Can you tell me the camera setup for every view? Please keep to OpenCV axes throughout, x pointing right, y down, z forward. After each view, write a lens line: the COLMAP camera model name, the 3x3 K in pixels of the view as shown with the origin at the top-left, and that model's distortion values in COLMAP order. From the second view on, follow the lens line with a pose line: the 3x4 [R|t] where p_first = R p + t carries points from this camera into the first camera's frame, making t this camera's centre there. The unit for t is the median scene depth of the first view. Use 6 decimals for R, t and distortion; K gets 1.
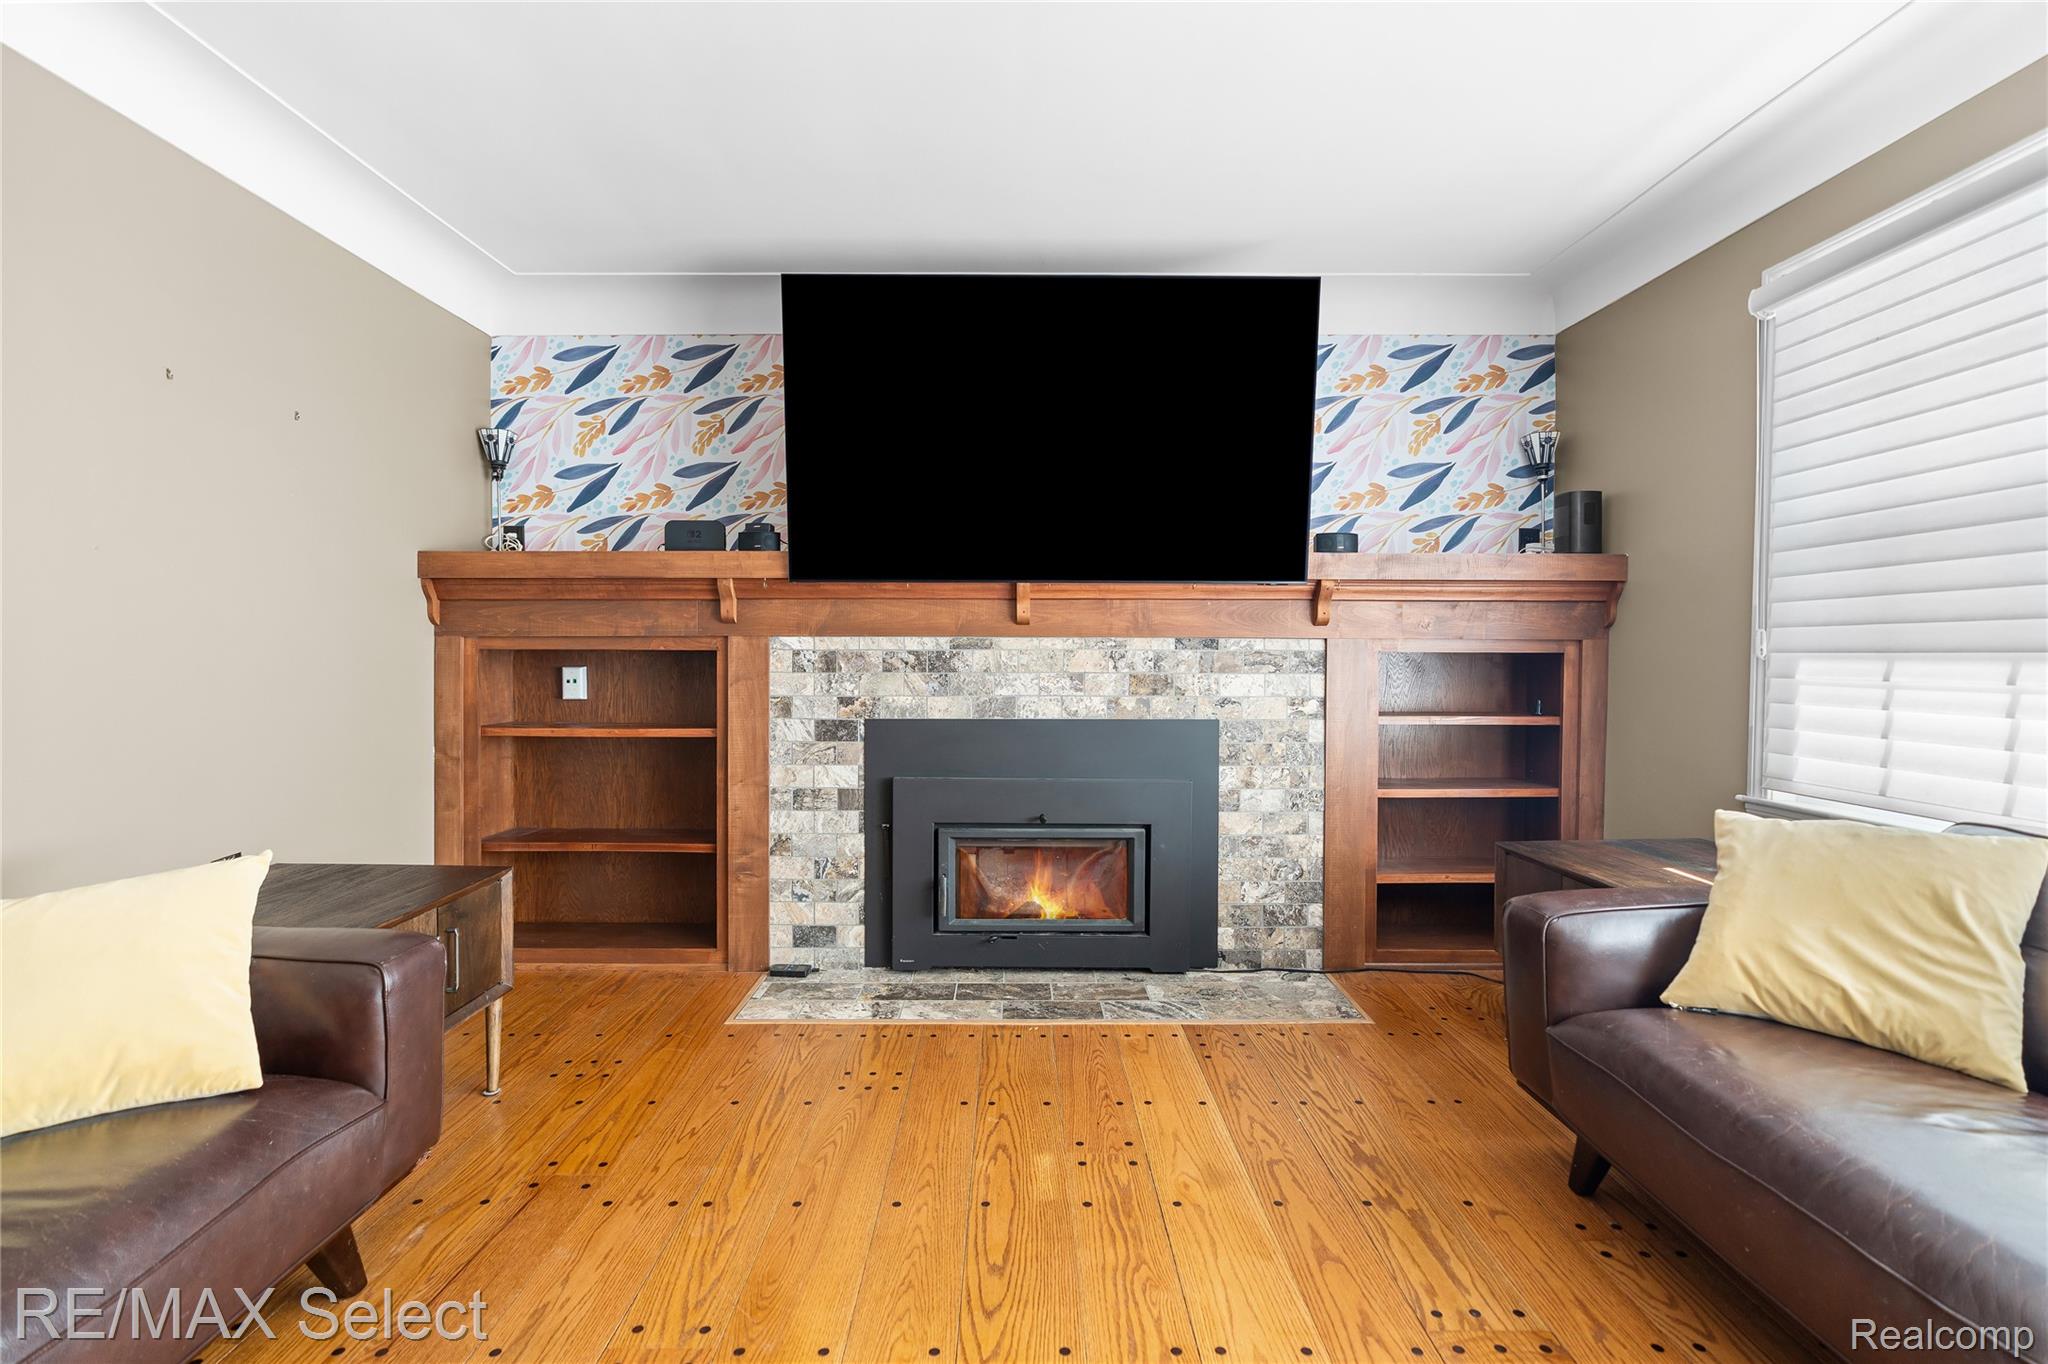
lens RADIAL K [[934.0, 0, 1038.4], [0, 934.0, 653.9], [0, 0, 1]] dist [-0.004527, 0.000714]
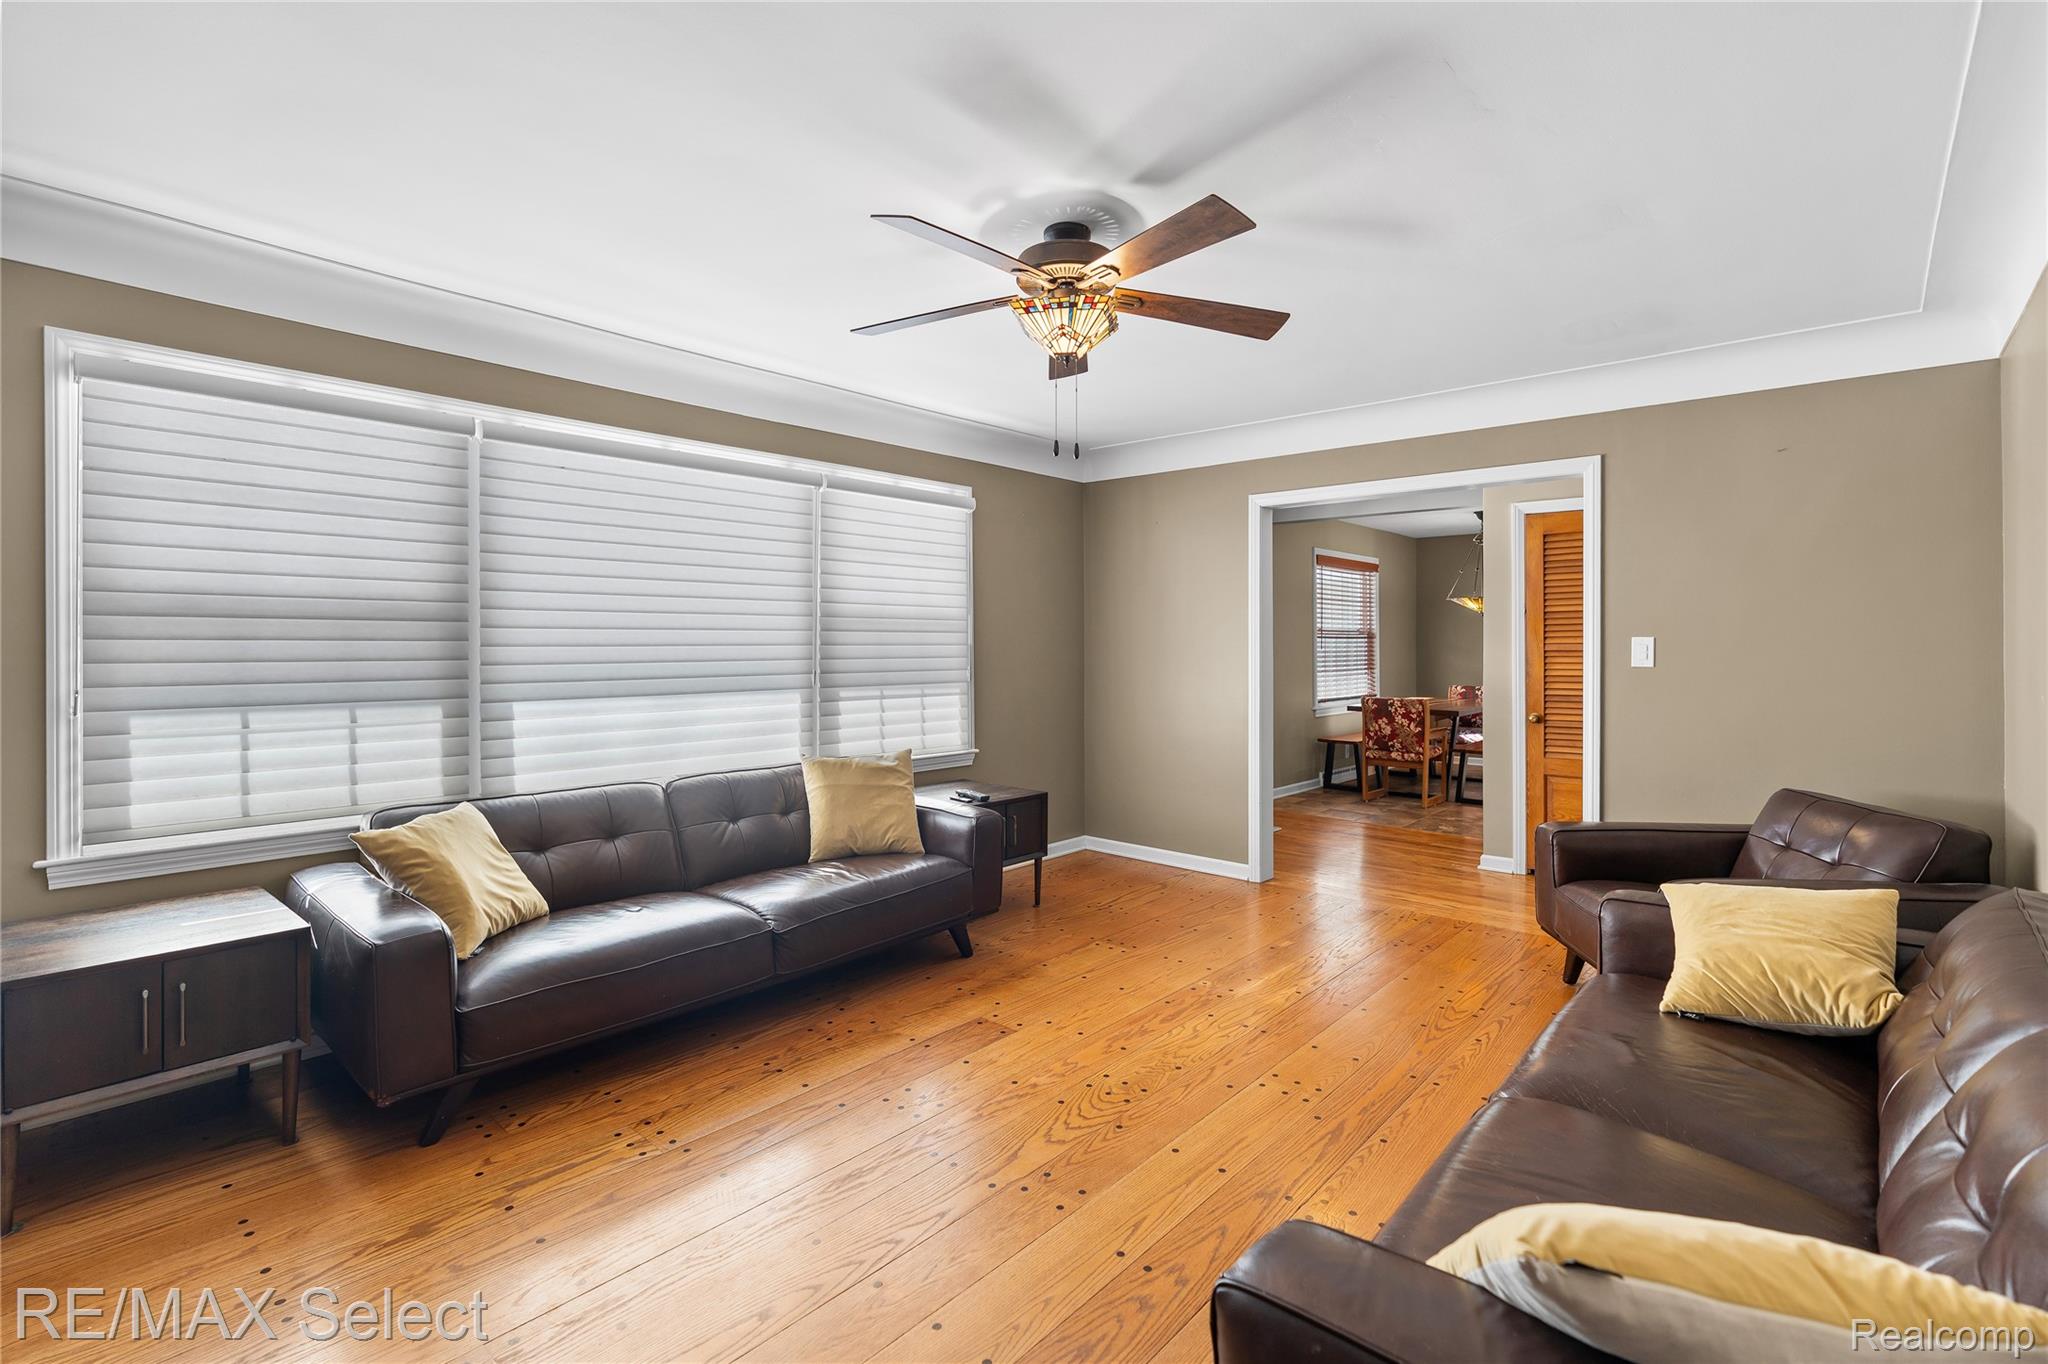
lens RADIAL K [[934.0, 0, 1038.4], [0, 934.0, 653.9], [0, 0, 1]] dist [-0.004527, 0.000714]
pose [[-0.734714, -0.012374, 0.678264, -0.517341], [-0.005609, 0.999910, 0.012167, -0.063843], [-0.678354, 0.005135, -0.734718, 0.806468]]
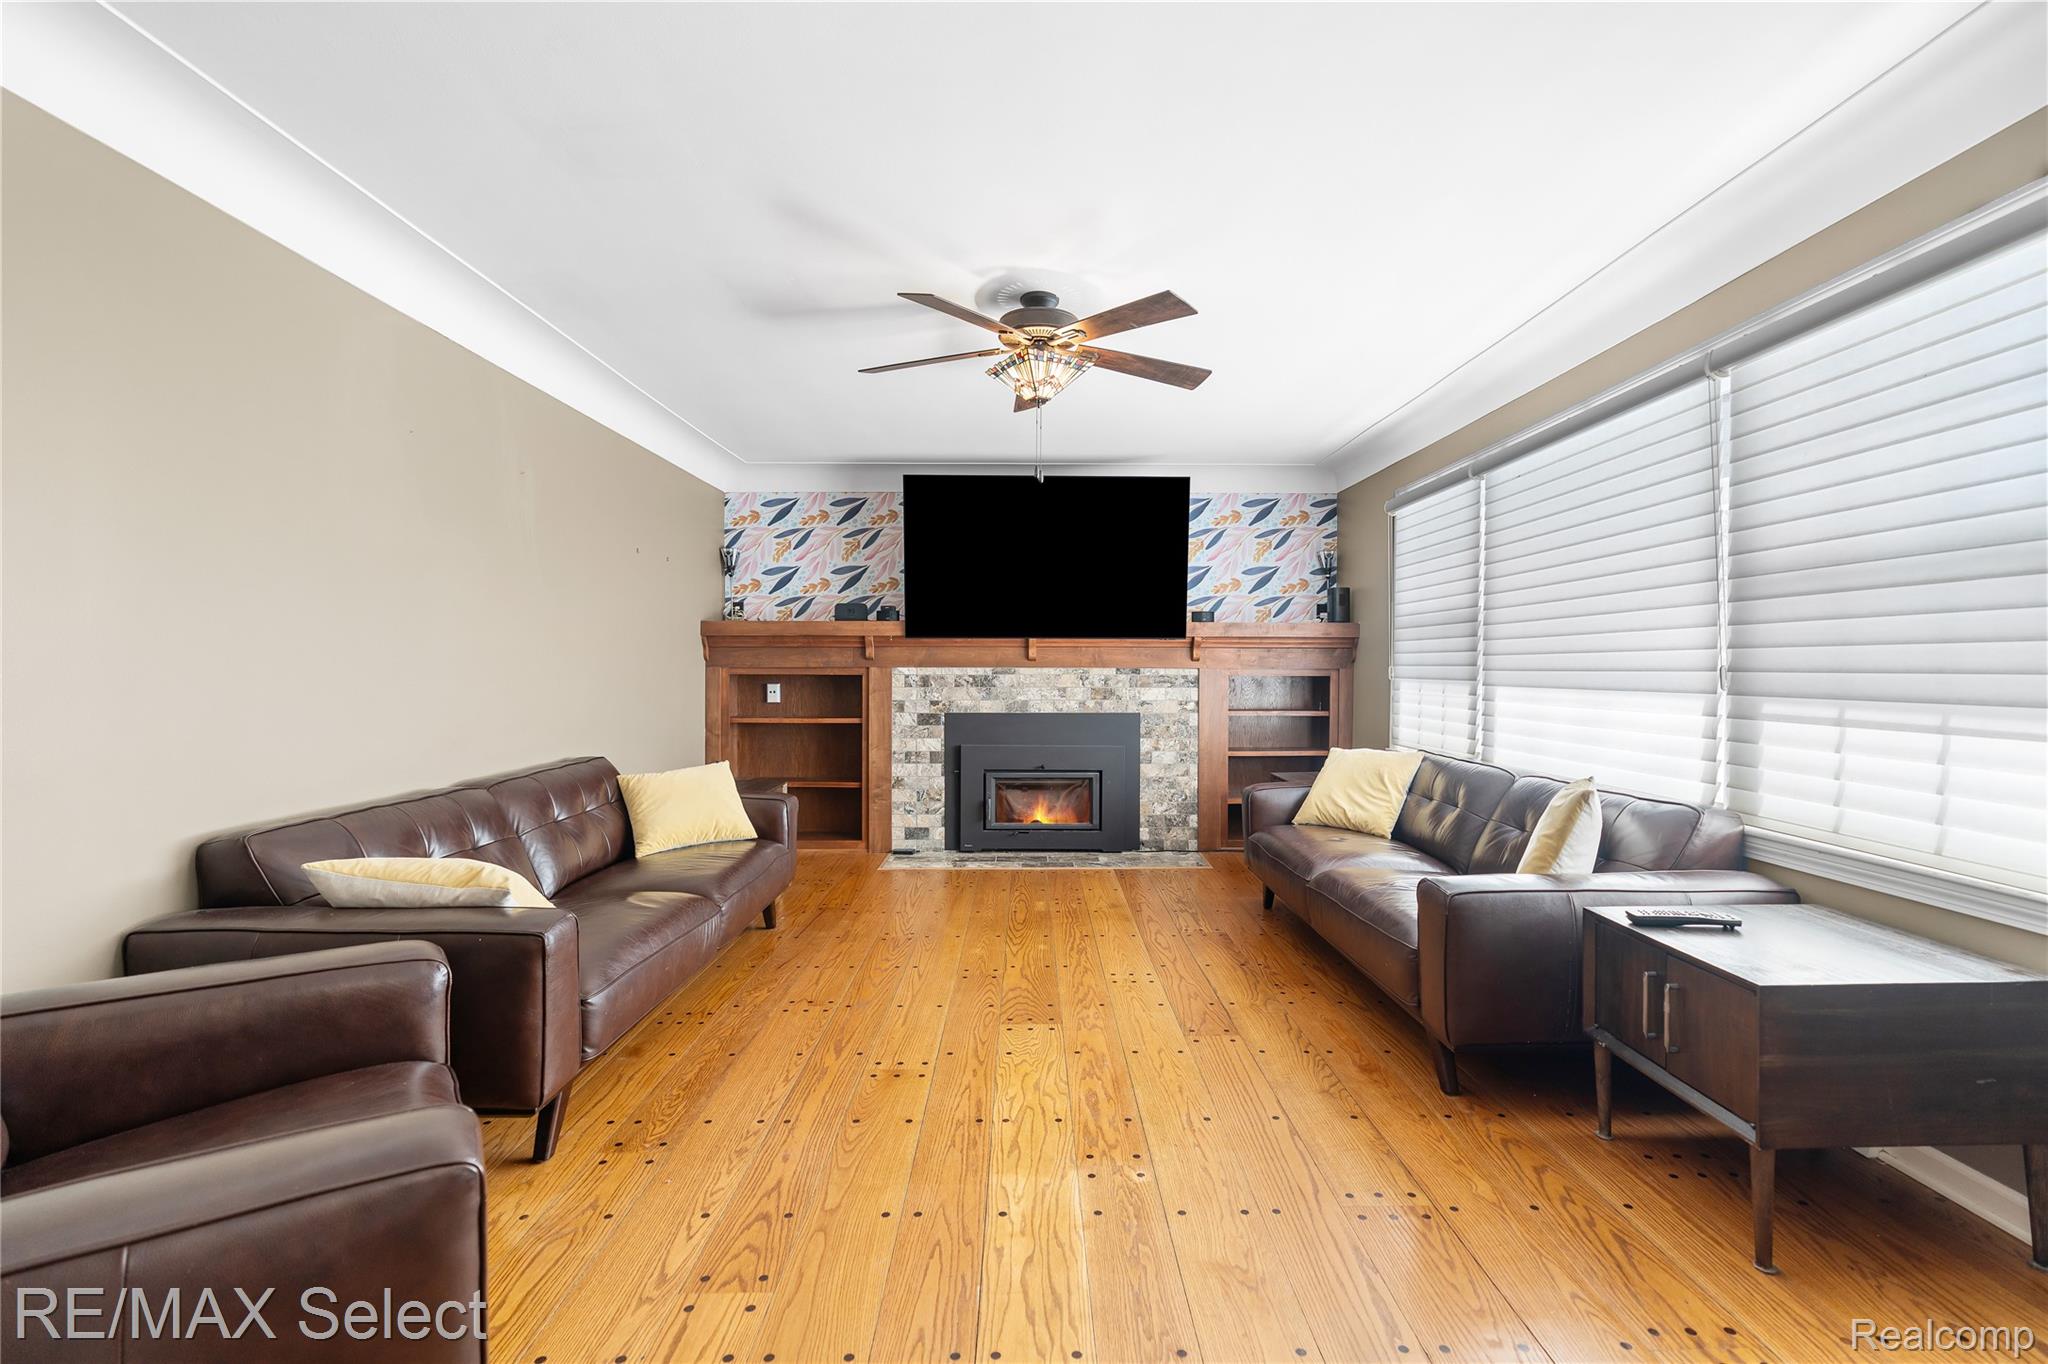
lens RADIAL K [[934.0, 0, 1038.4], [0, 934.0, 653.9], [0, 0, 1]] dist [-0.004527, 0.000714]
pose [[0.999889, -0.001236, -0.014837, 0.022378], [0.001065, 0.999933, -0.011522, -0.023547], [0.014851, 0.011505, 0.999824, -0.809514]]
